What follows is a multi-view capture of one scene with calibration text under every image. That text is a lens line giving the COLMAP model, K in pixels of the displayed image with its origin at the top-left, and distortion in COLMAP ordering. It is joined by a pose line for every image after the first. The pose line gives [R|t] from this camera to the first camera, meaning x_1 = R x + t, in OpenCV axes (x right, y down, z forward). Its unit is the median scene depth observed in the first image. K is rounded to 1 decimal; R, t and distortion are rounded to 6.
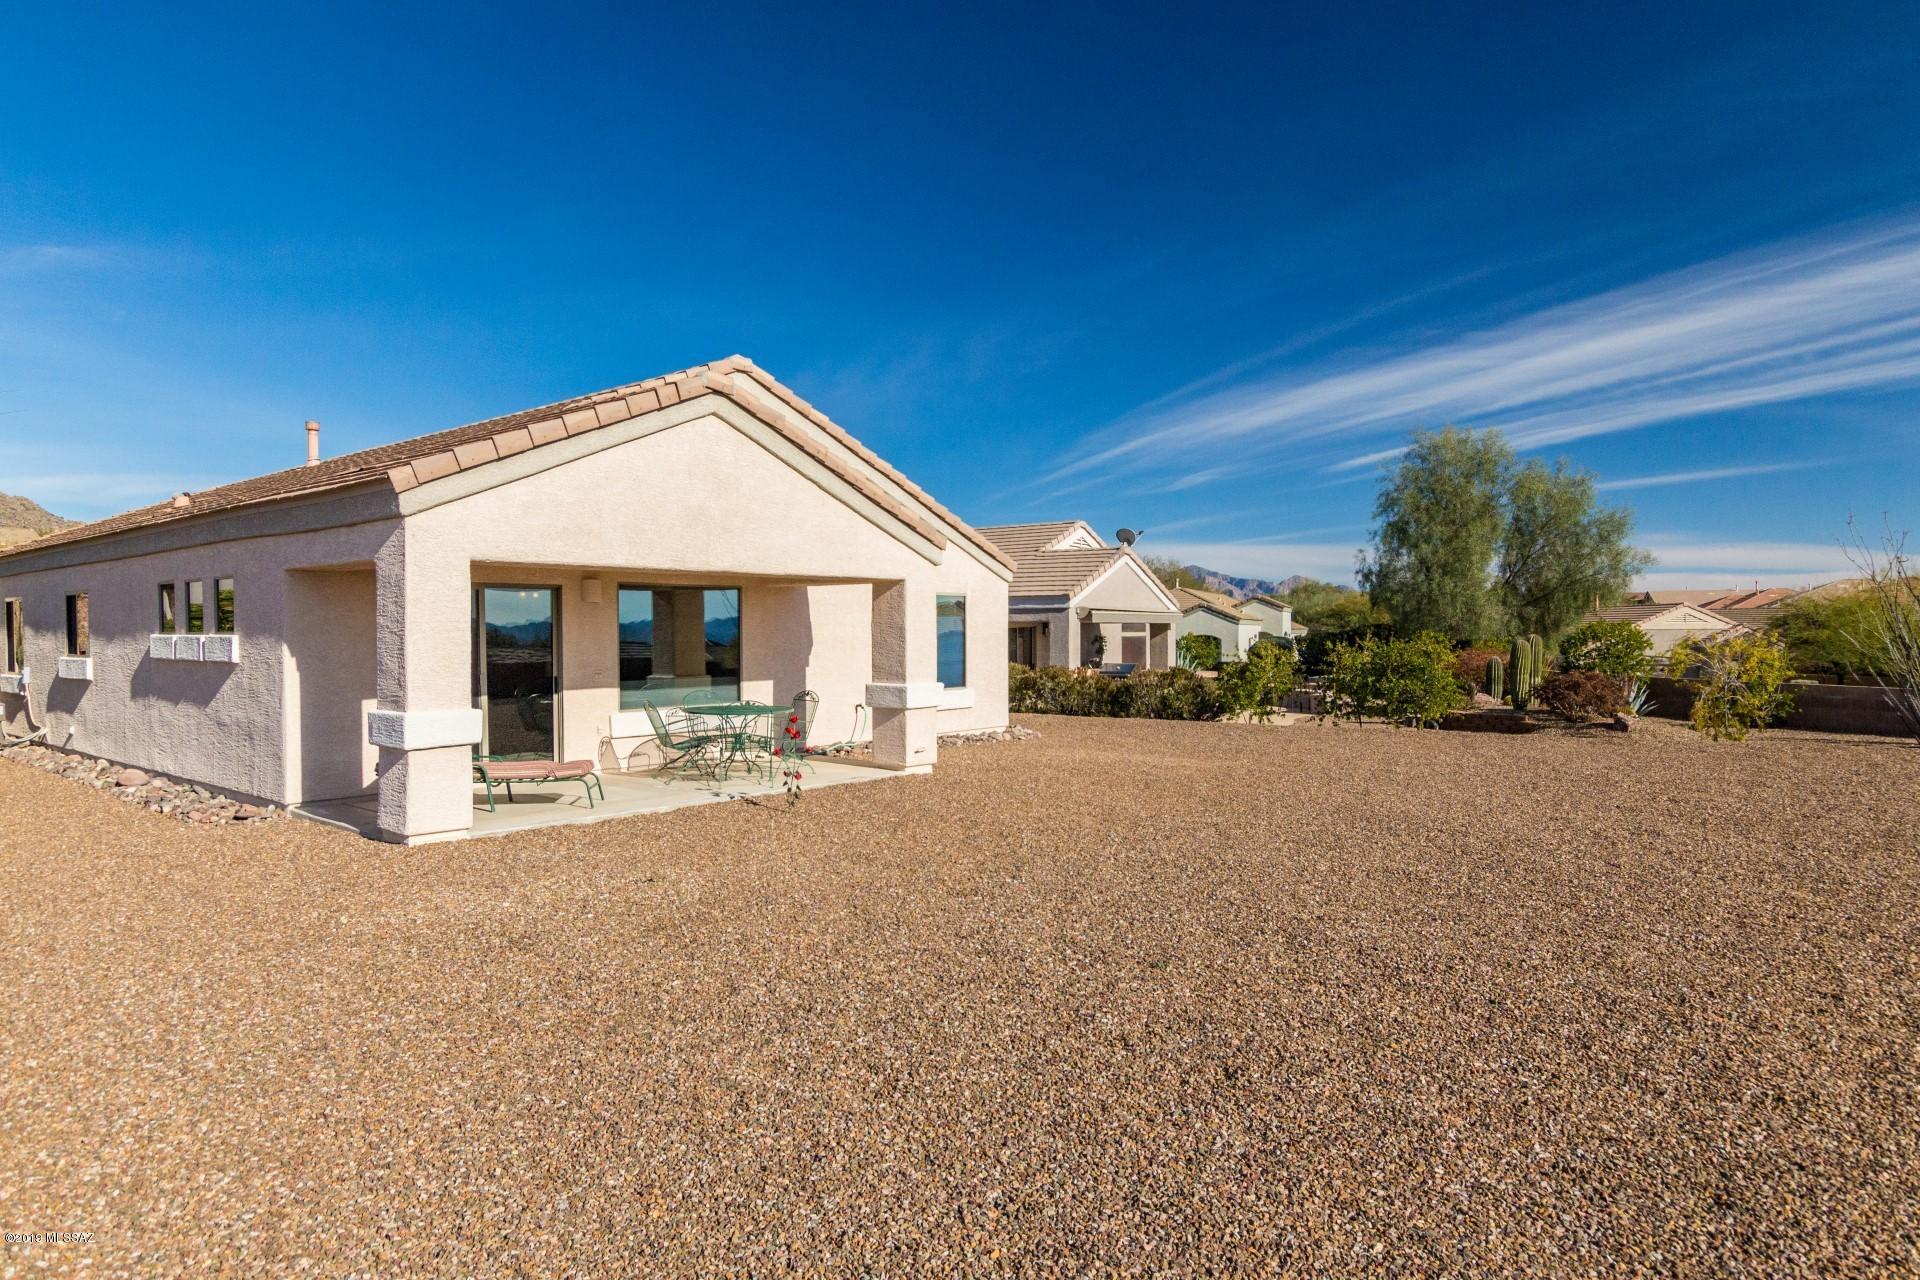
lens RADIAL K [[1145.0, 0, 960.0], [0, 1145.0, 640.0], [0, 0, 1]] dist [0.001538, 0.000216]
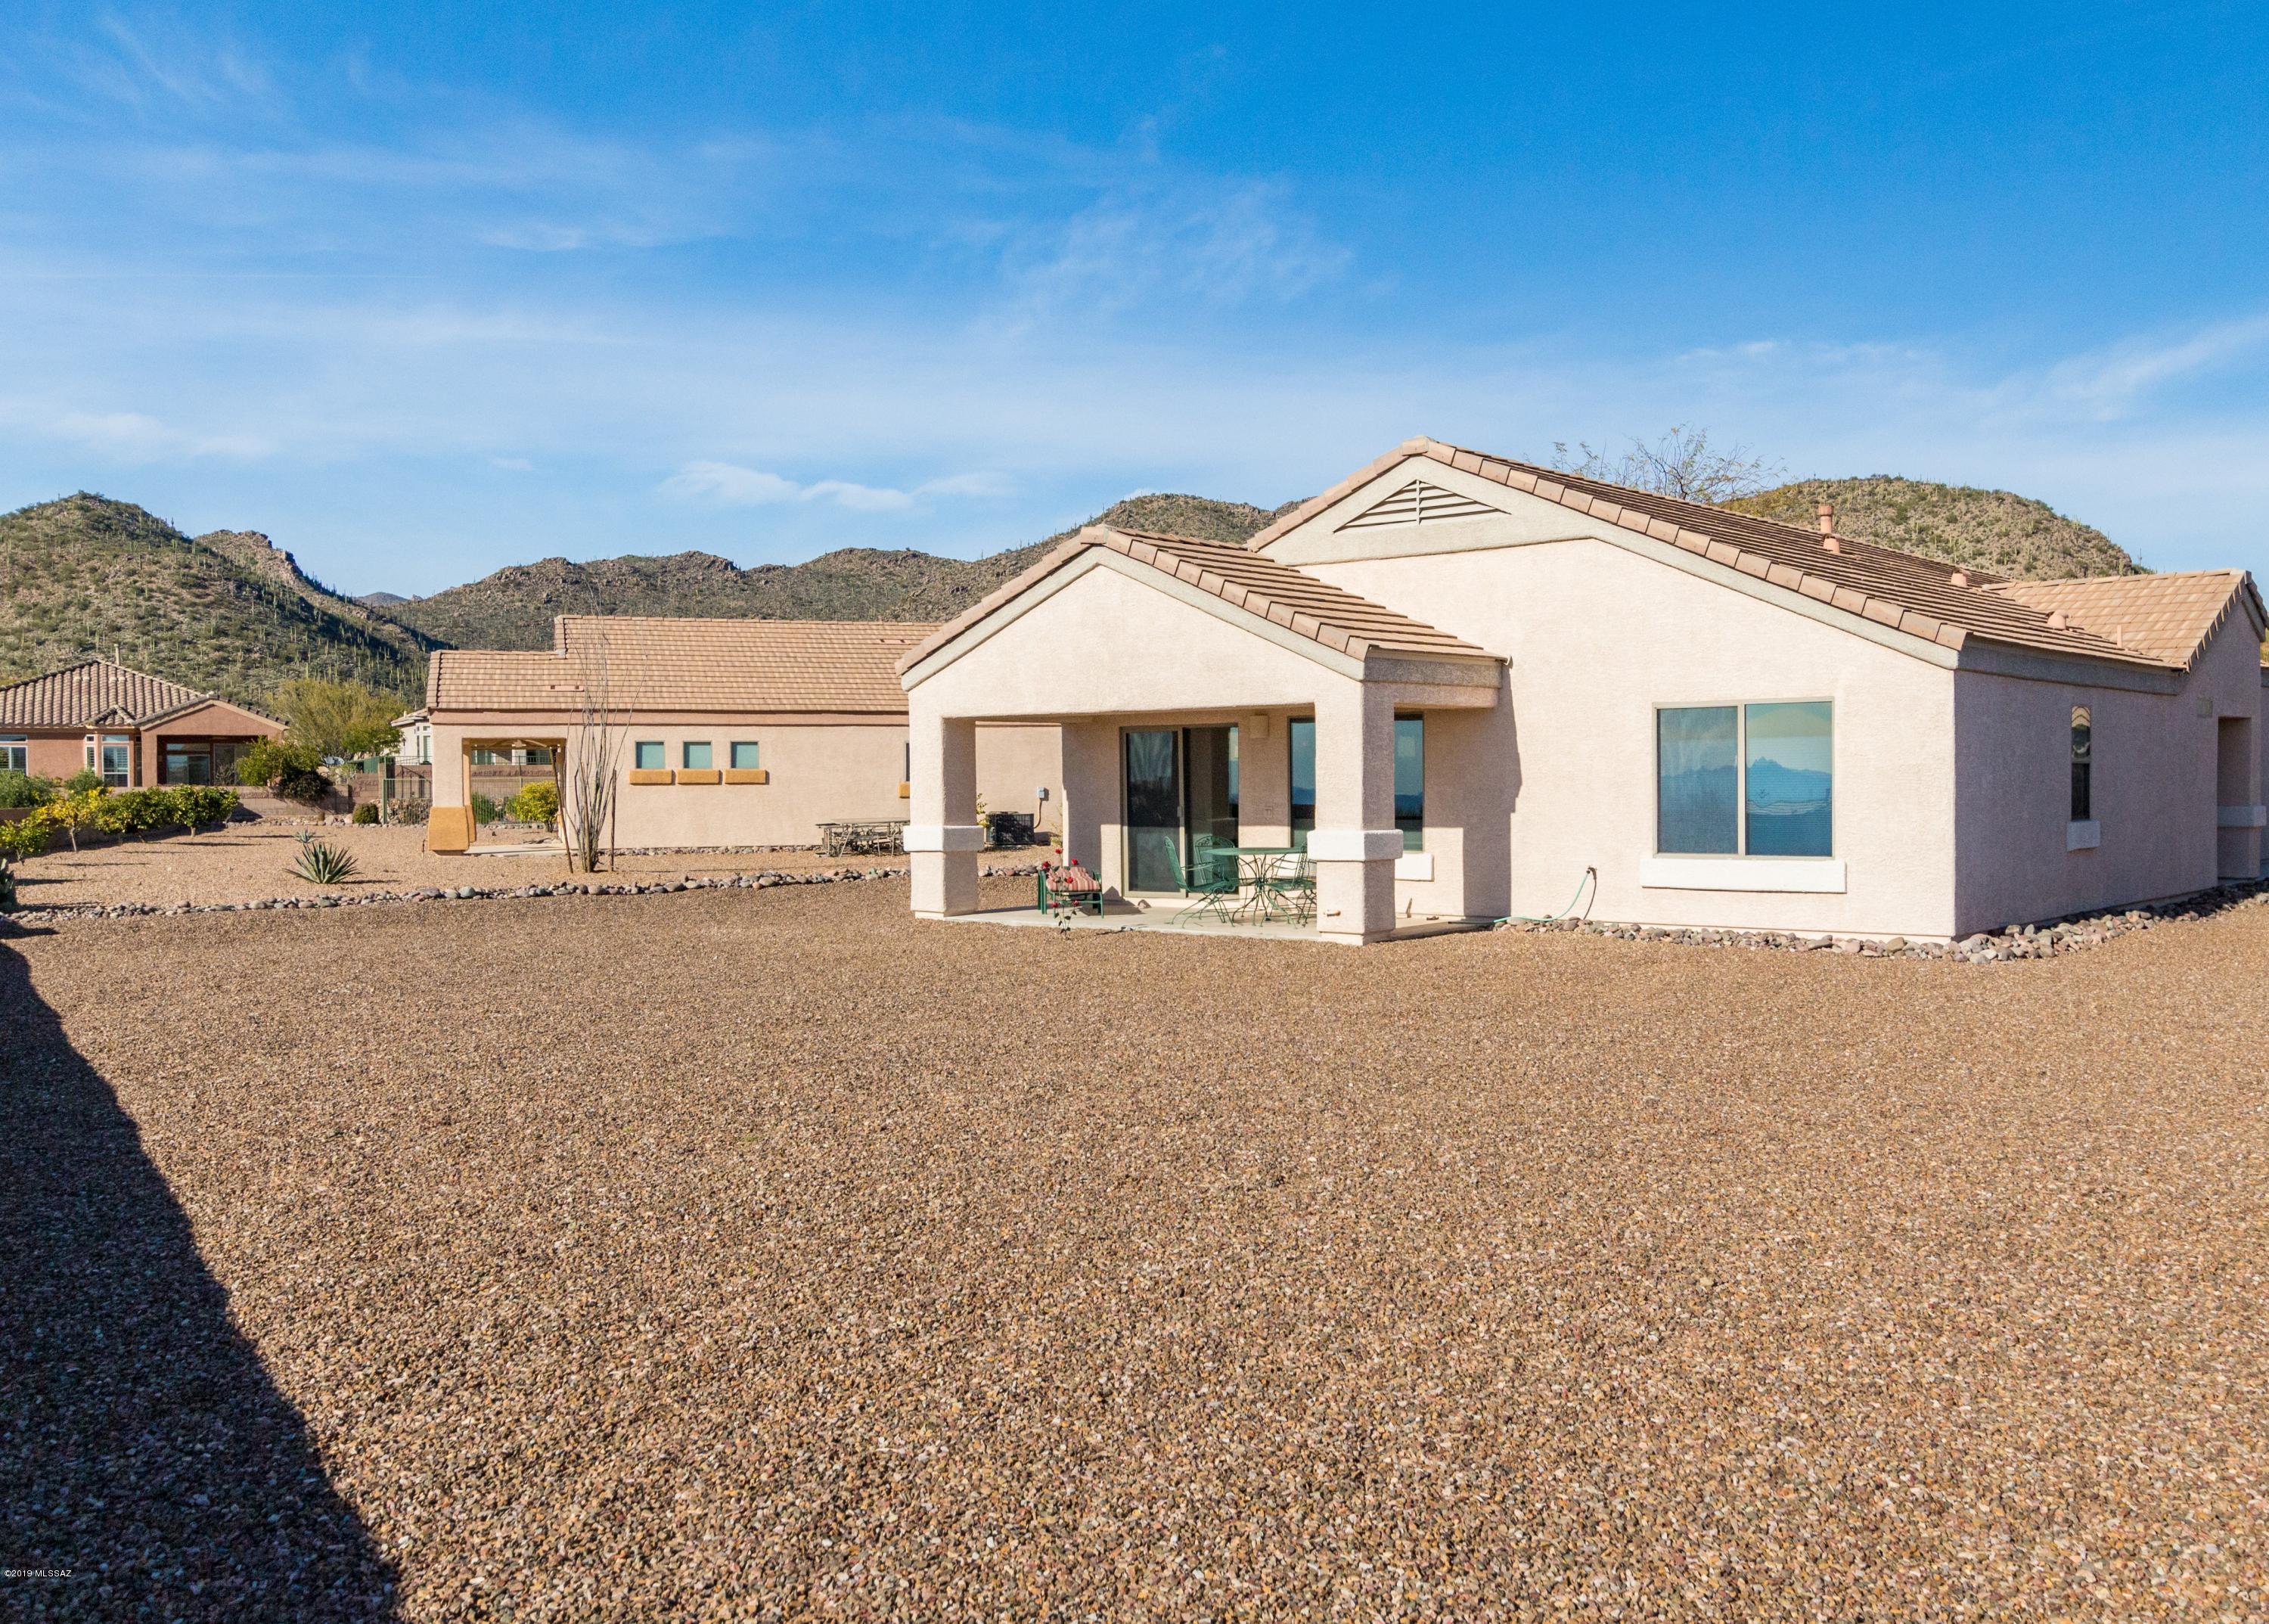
lens RADIAL K [[2236.7, 0, 1209.8], [0, 2236.7, 815.9], [0, 0, 1]] dist [0.546162, 0.000679]
pose [[0.008637, 0.016935, -0.999819, 1.555606], [-0.004277, 0.999848, 0.016899, 0.001395], [0.999954, 0.004130, 0.008708, 0.887267]]
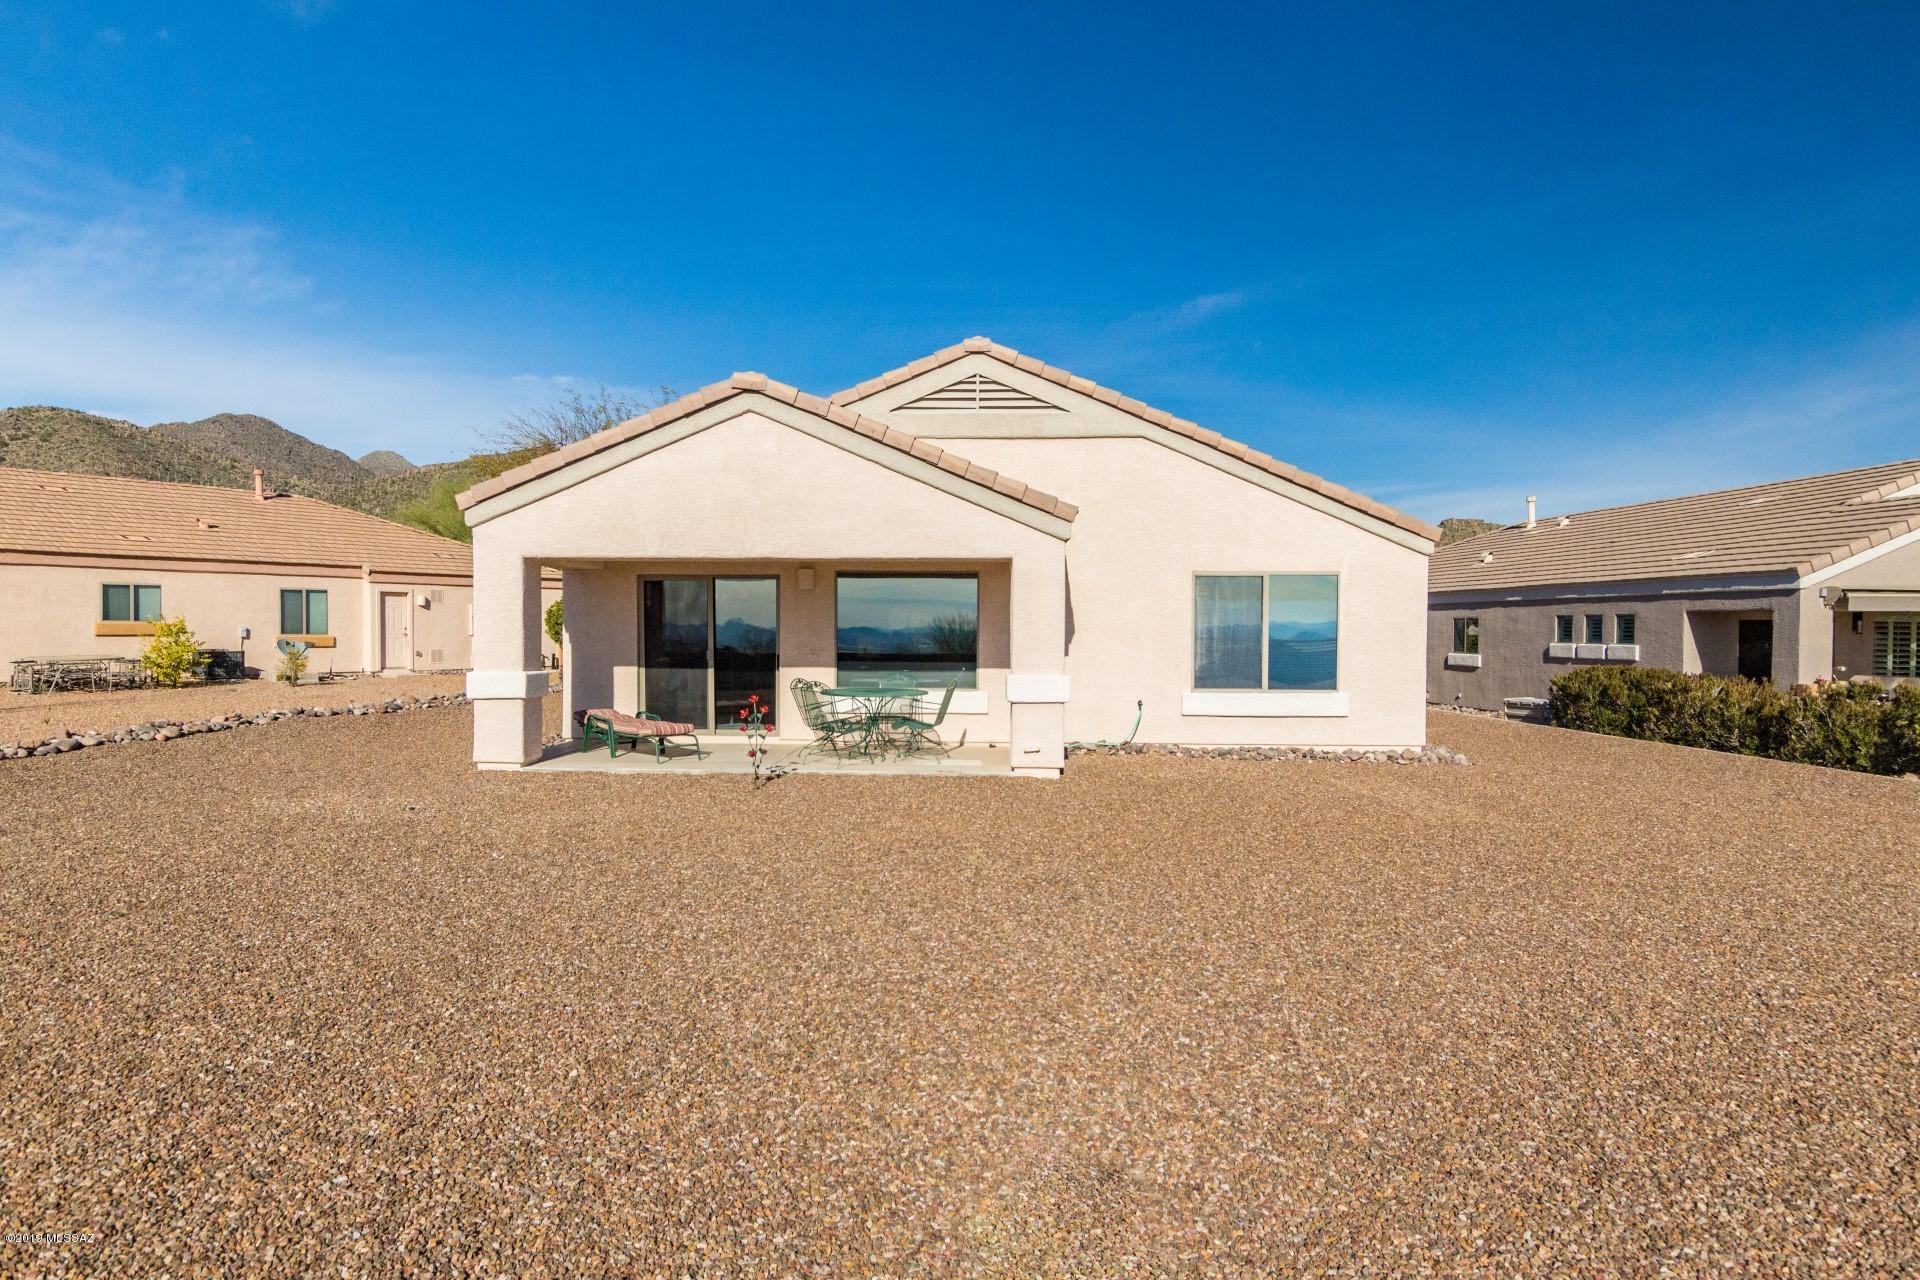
lens RADIAL K [[1177.2, 0, 960.0], [0, 1177.2, 640.0], [0, 0, 1]] dist [-0.002786, 0.001514]
pose [[0.605419, 0.013958, -0.795785, 0.644081], [-0.013798, 0.999880, 0.007040, 0.005455], [0.795787, 0.006718, 0.605539, 0.401705]]
